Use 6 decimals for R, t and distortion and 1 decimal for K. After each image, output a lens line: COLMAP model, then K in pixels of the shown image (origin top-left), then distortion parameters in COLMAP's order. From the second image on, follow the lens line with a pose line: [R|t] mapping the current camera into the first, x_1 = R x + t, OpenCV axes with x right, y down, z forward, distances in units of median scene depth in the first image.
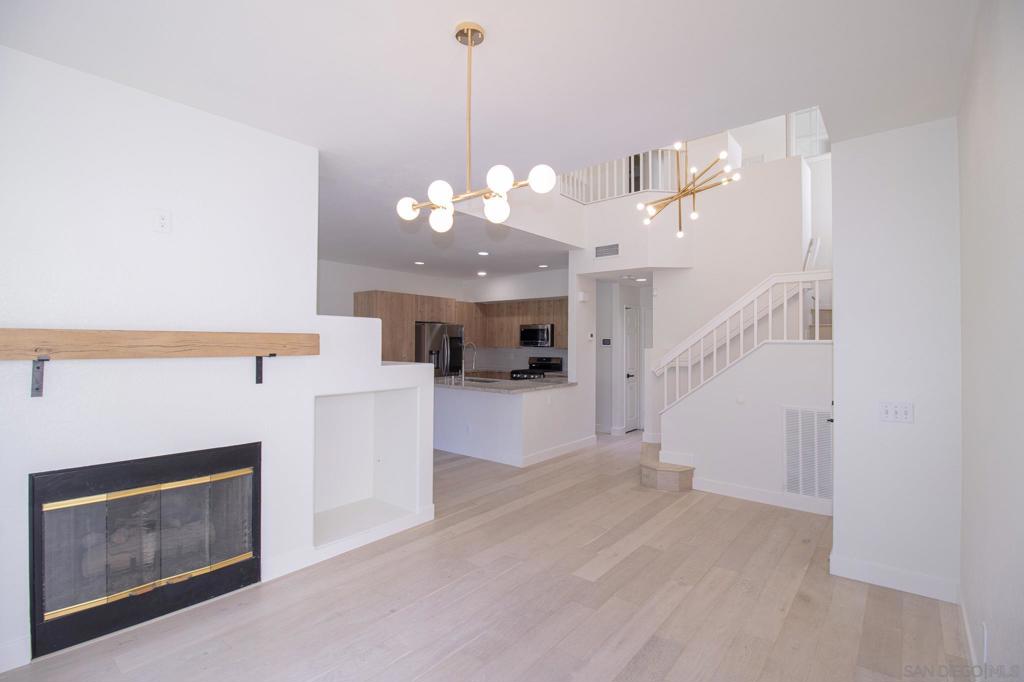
lens RADIAL K [[472.2, 0, 519.9], [0, 472.2, 342.2], [0, 0, 1]] dist [-0.012974, -0.002180]
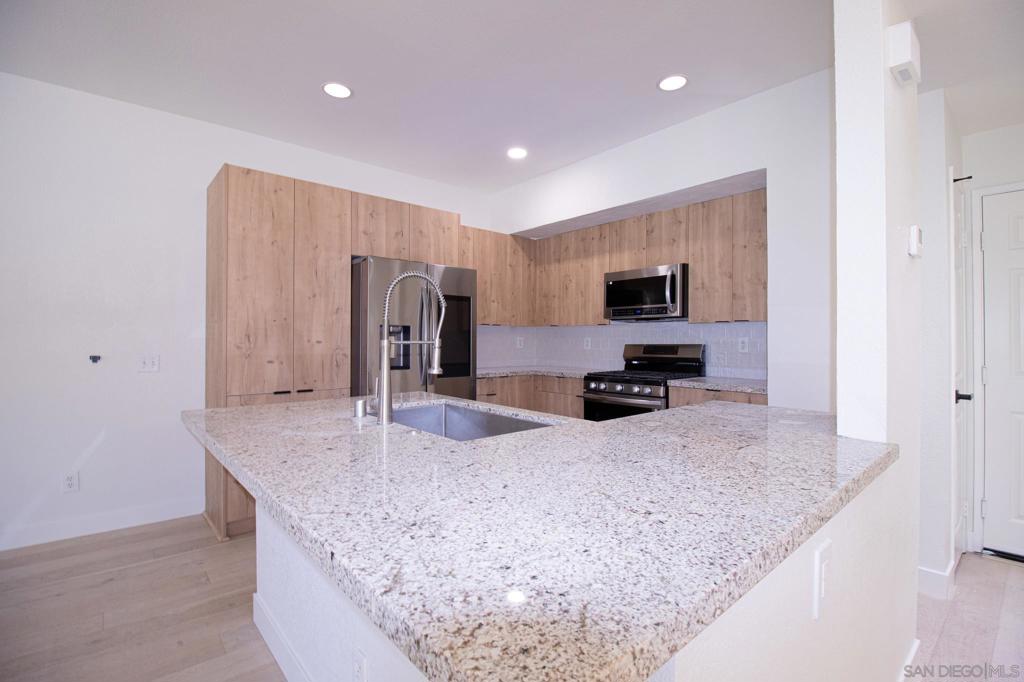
lens RADIAL K [[472.2, 0, 521.1], [0, 472.2, 340.6], [0, 0, 1]] dist [-0.012974, -0.002180]
pose [[0.986531, -0.003323, -0.163539, -0.005341], [0.003896, 0.999987, 0.003181, 0.027108], [0.163526, -0.003776, 0.986532, 0.552090]]
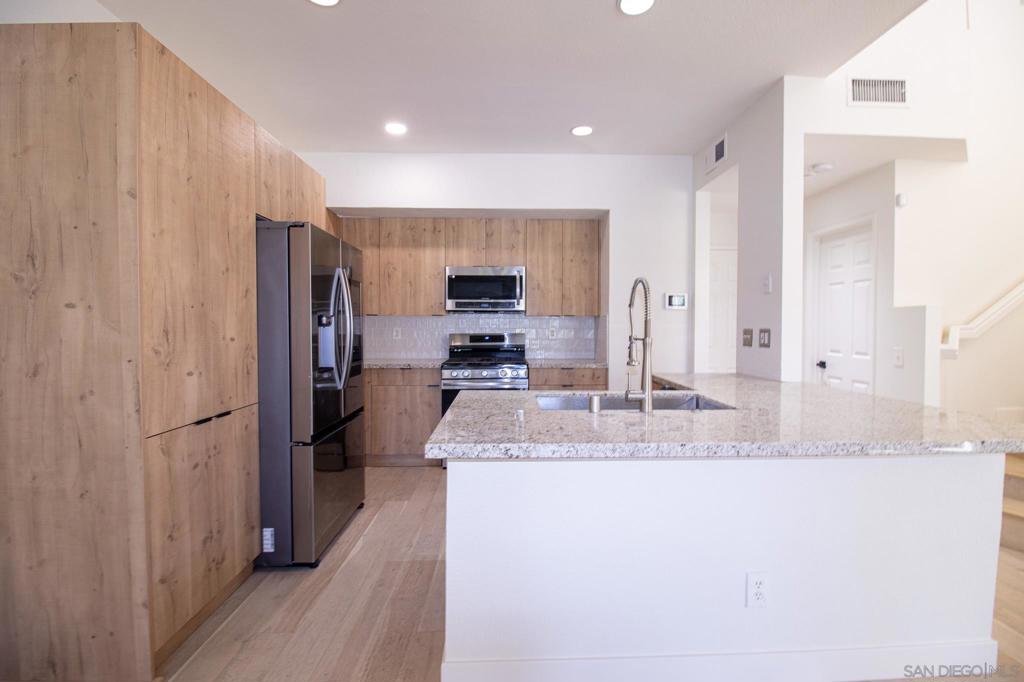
lens RADIAL K [[472.2, 0, 521.4], [0, 472.2, 339.0], [0, 0, 1]] dist [-0.012974, -0.002180]
pose [[0.757203, -0.023500, 0.652757, -0.257943], [0.001083, 0.999396, 0.034723, 0.020466], [-0.653179, -0.025586, 0.756771, 0.602684]]
